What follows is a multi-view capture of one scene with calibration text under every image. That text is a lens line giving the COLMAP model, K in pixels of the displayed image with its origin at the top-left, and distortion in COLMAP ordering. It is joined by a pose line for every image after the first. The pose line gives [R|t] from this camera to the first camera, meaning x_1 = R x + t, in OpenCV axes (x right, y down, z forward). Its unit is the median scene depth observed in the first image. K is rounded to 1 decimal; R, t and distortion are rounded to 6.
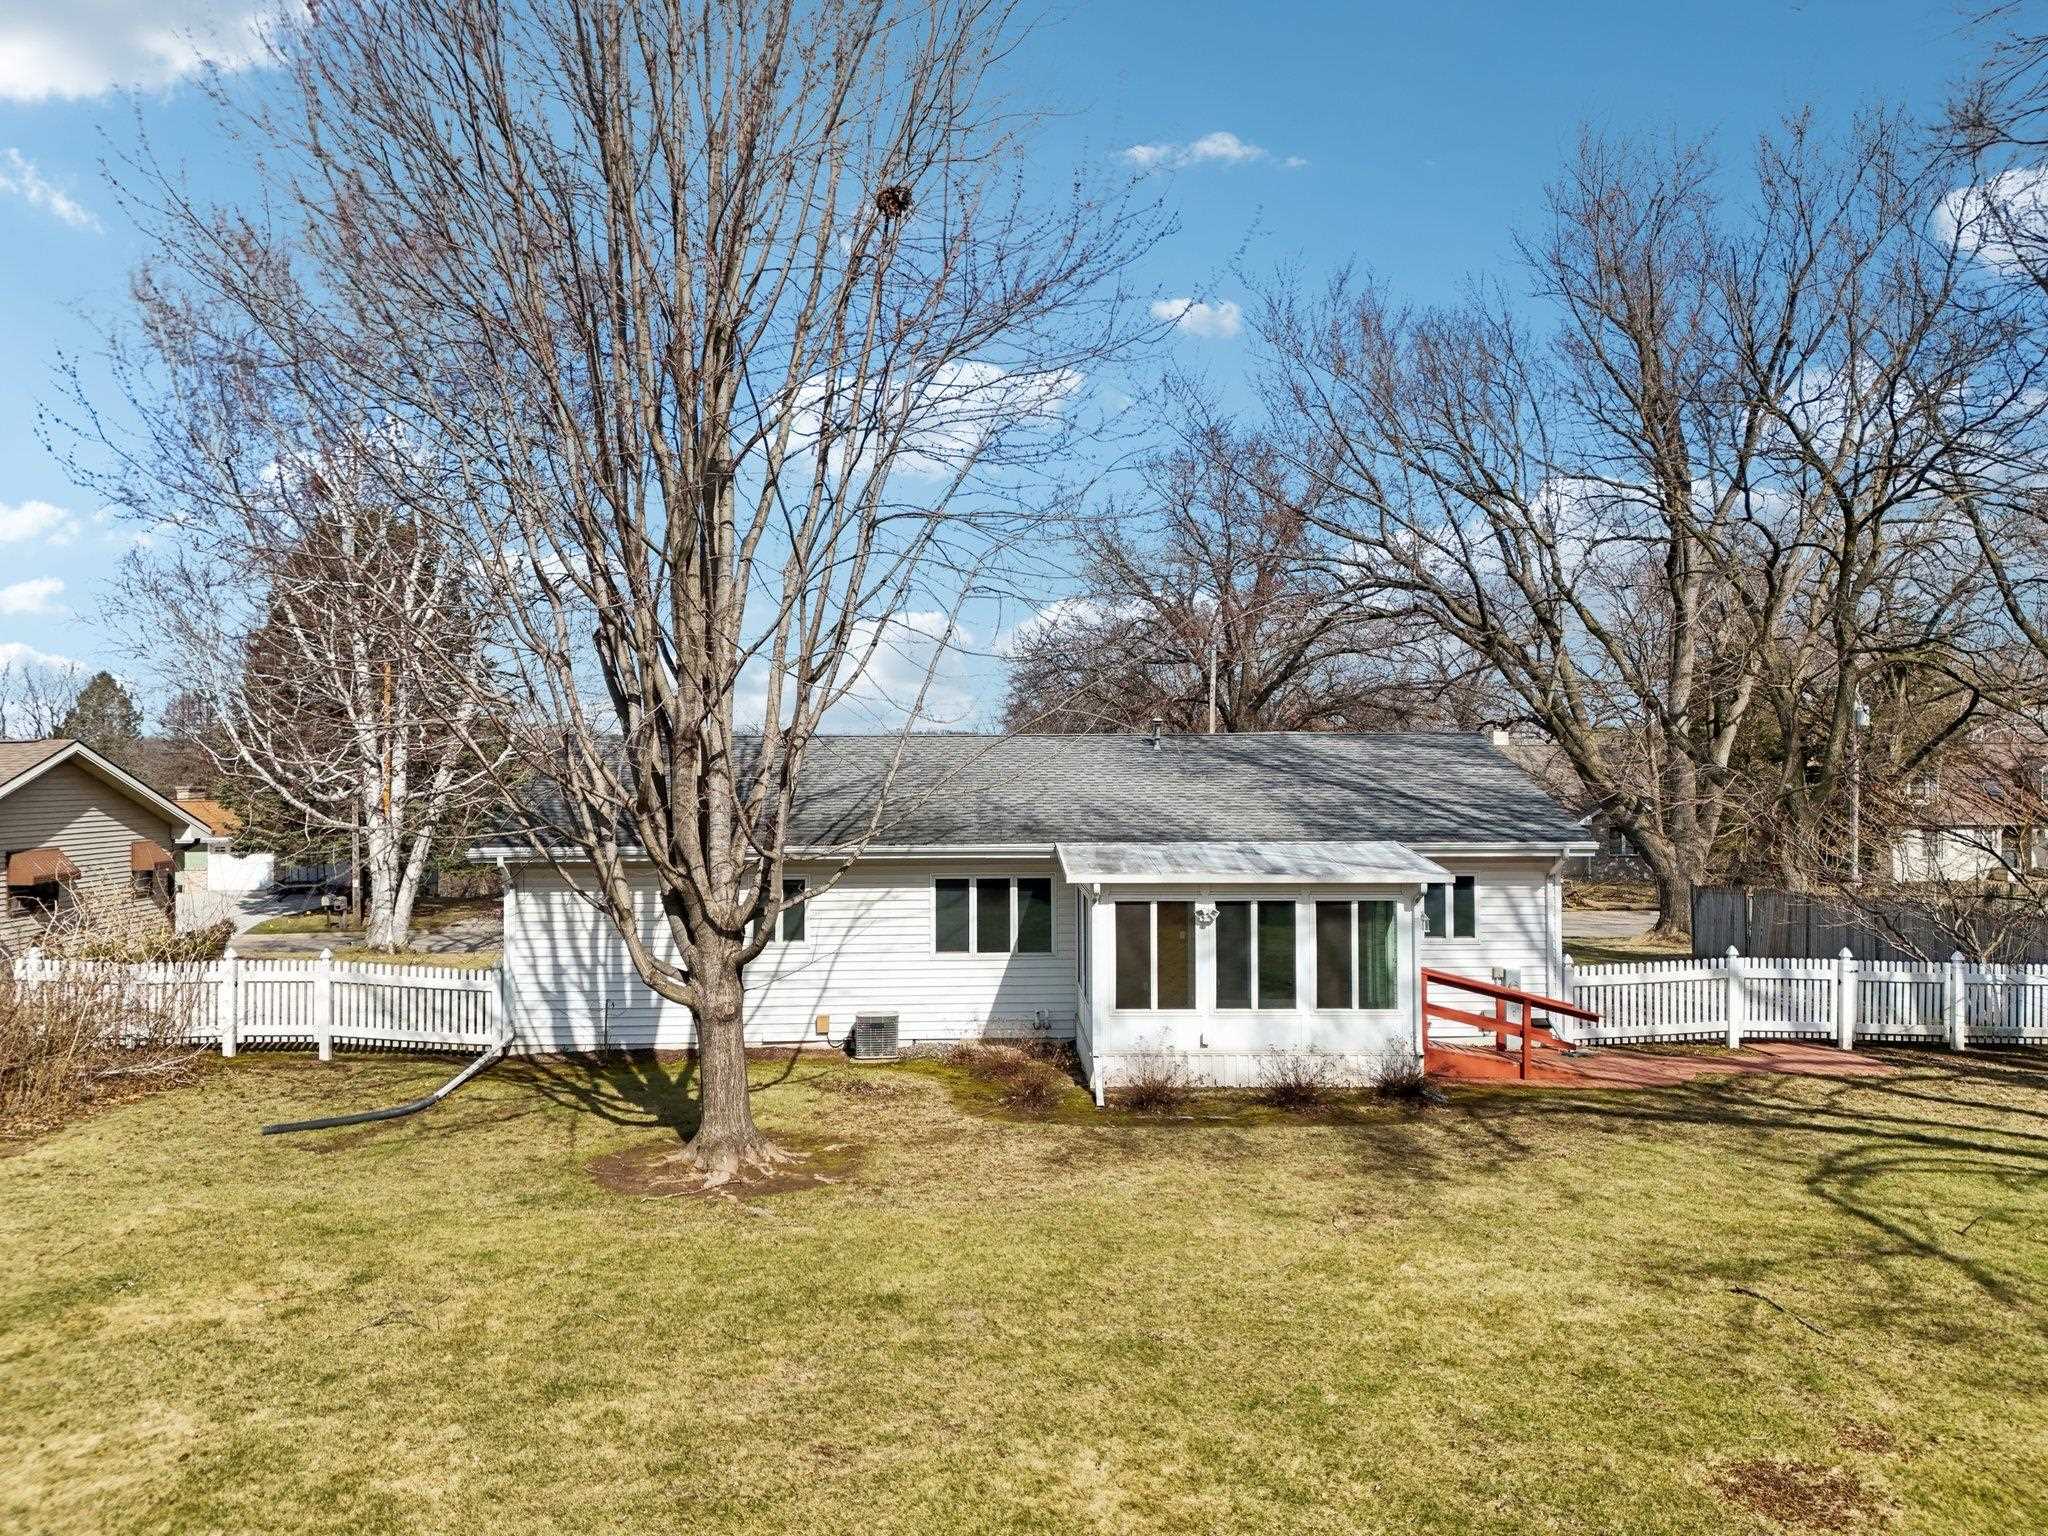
lens RADIAL K [[1463.0, 0, 1024.0], [0, 1463.0, 768.0], [0, 0, 1]] dist [0.068436, -0.060457]
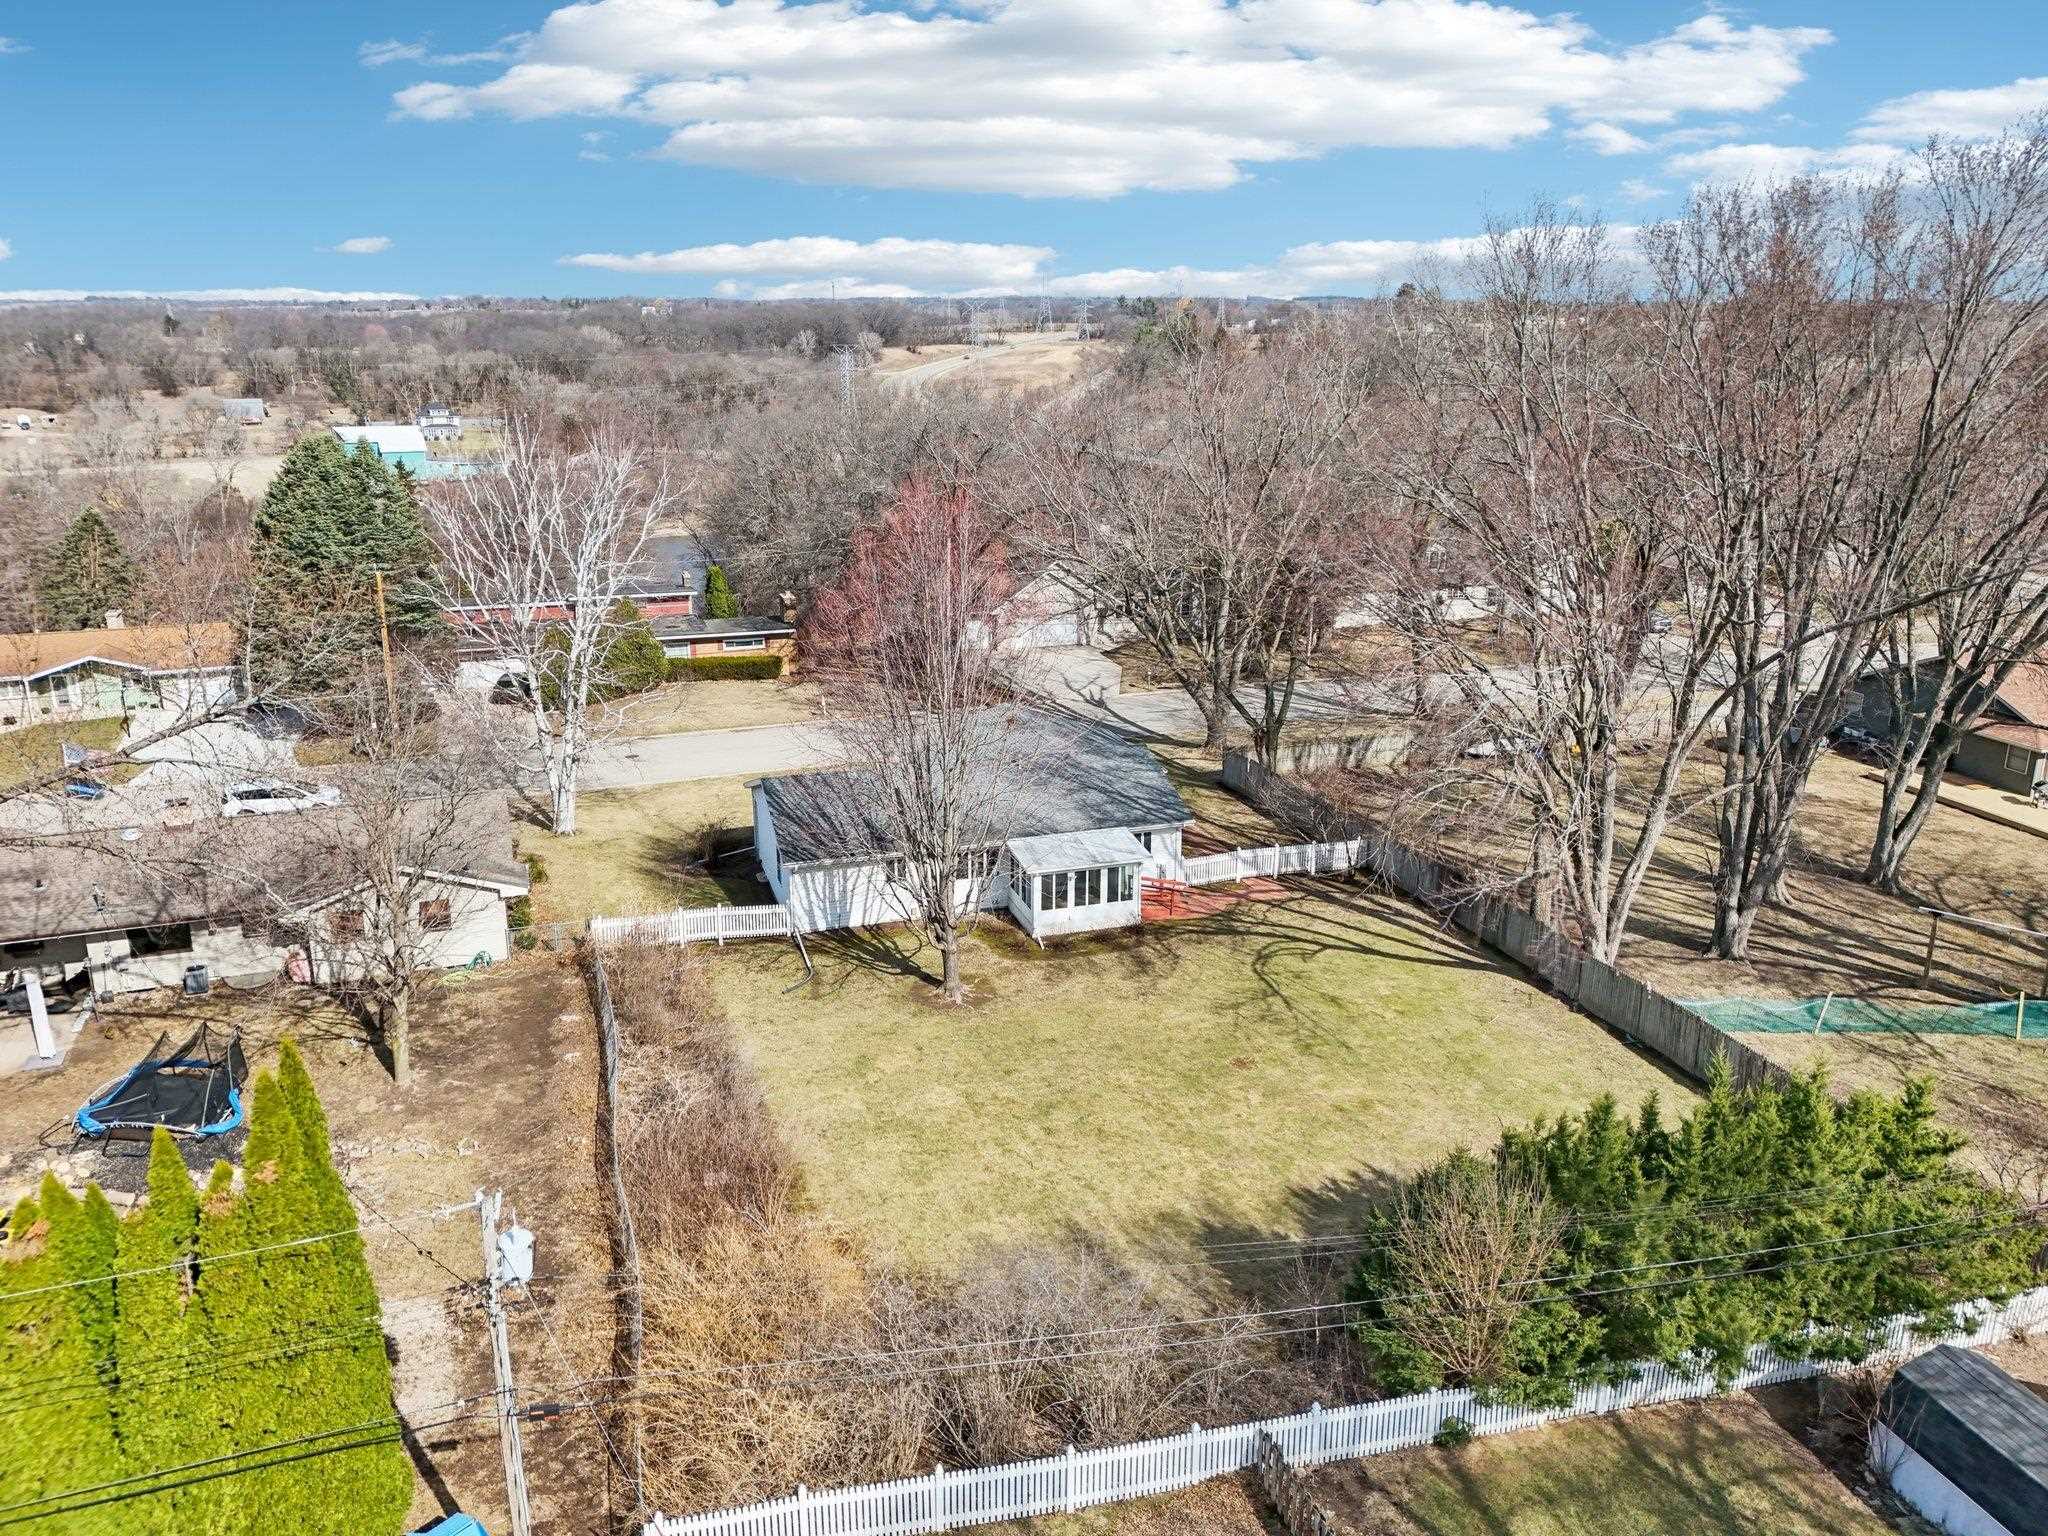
lens RADIAL K [[1463.0, 0, 1024.0], [0, 1463.0, 768.0], [0, 0, 1]] dist [0.068436, -0.060457]
pose [[0.957756, -0.079079, 0.276496, -0.732469], [-0.007711, 0.954044, 0.299568, -0.951161], [-0.287479, -0.289045, 0.913131, -1.507020]]
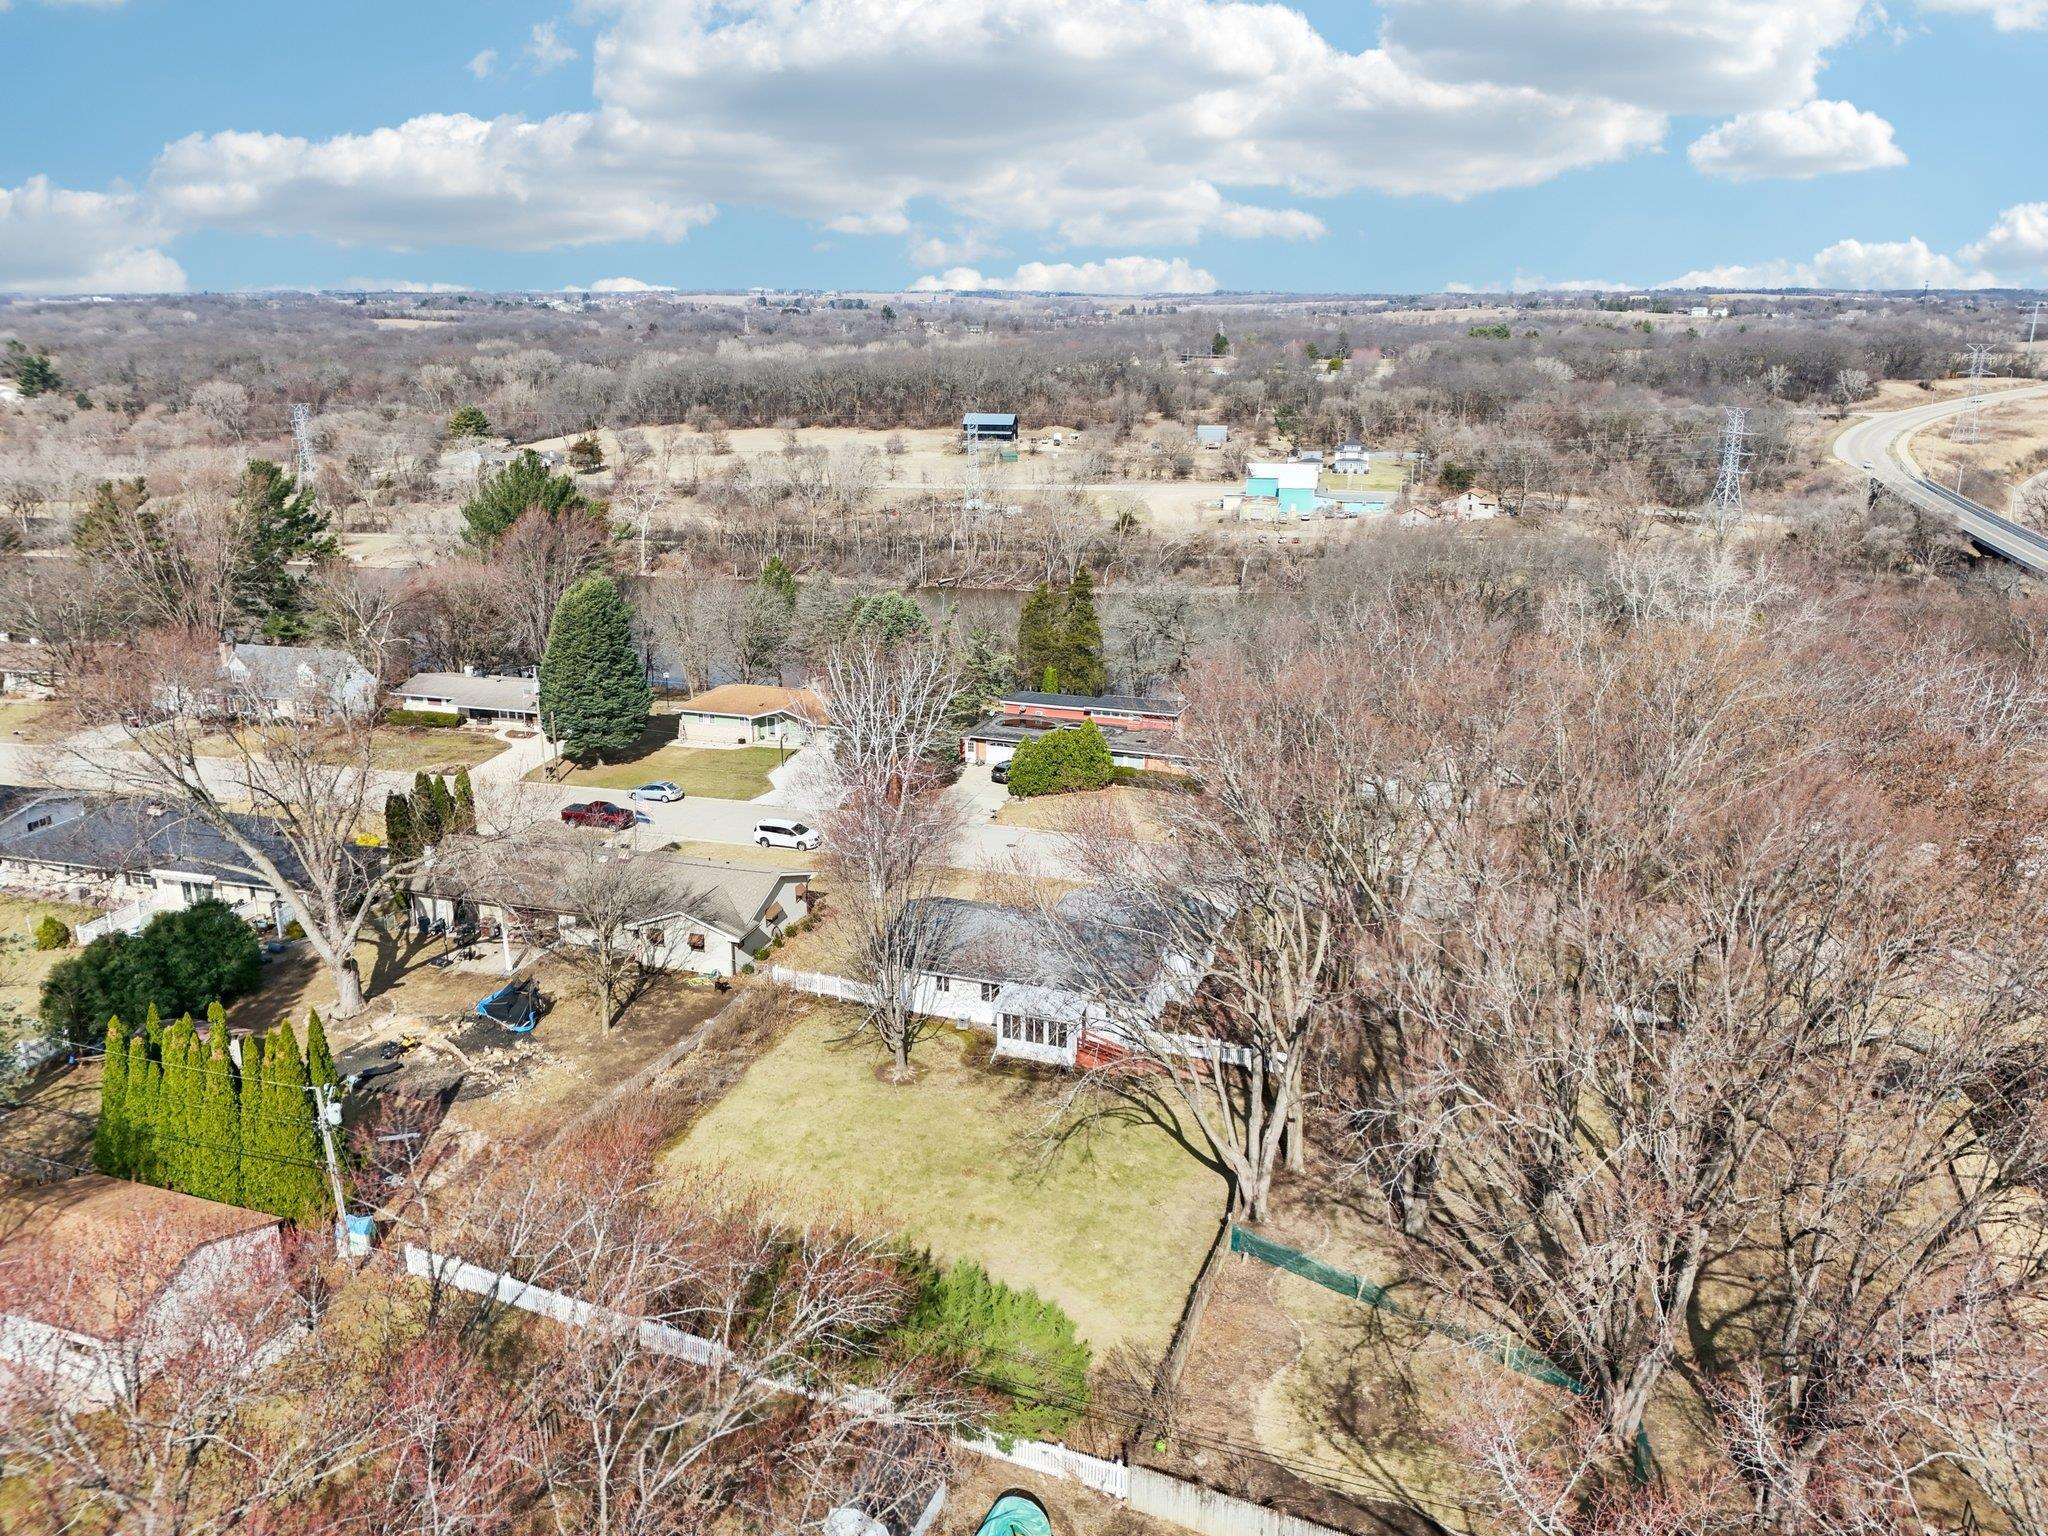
lens RADIAL K [[1473.6, 0, 1096.9], [0, 1473.6, 793.8], [0, 0, 1]] dist [0.084598, -0.120958]
pose [[0.945616, 0.115174, -0.304212, 1.516308], [-0.010240, 0.945295, 0.326057, -1.864401], [0.325123, -0.305209, 0.895066, -2.468811]]
